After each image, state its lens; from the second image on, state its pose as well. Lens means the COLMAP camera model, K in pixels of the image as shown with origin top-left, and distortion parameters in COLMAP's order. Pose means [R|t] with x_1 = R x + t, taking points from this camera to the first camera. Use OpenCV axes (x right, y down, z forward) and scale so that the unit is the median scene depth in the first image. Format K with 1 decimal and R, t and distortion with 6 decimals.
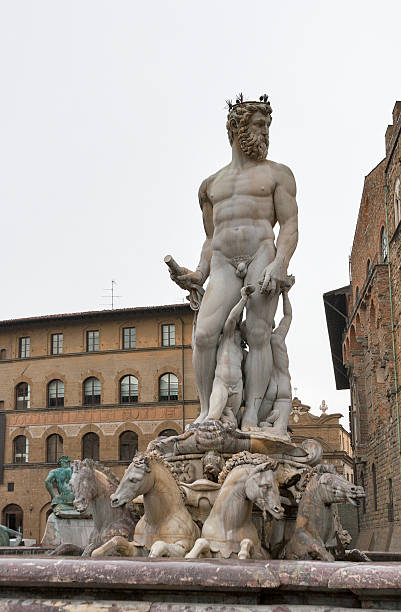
lens RADIAL K [[791.3, 0, 262.4], [0, 791.3, 414.3], [0, 0, 1]] dist [0.004237, 0.000000]
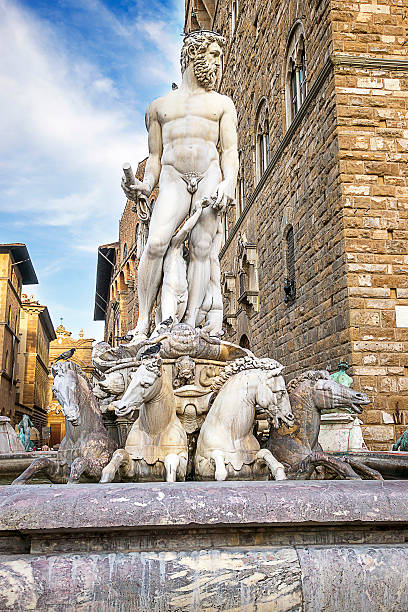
lens RADIAL K [[570.4, 0, 200.8], [0, 570.4, 299.7], [0, 0, 1]] dist [0.054784, 0.000000]
pose [[0.956789, 0.049561, 0.286529, -0.246926], [-0.029112, 0.996744, -0.075194, 0.028418], [-0.289322, 0.063604, 0.955116, 0.299636]]
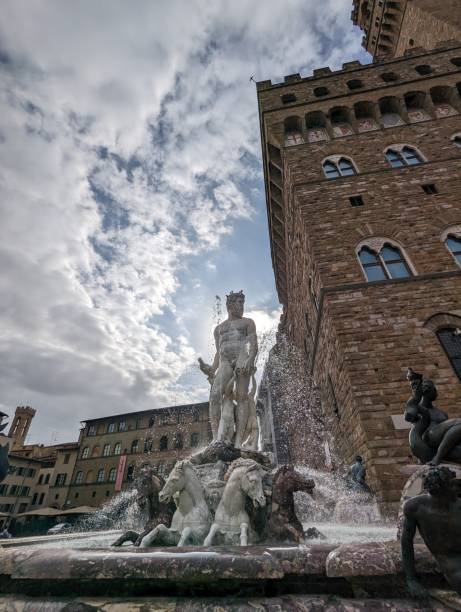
lens RADIAL K [[287.5, 0, 229.9], [0, 287.5, 304.9], [0, 0, 1]] dist [-0.000743, 0.001047]
pose [[0.999052, -0.043156, 0.005729, -0.029364], [0.041013, 0.888861, -0.456338, 0.030956], [0.014601, 0.456140, 0.889788, 0.265953]]
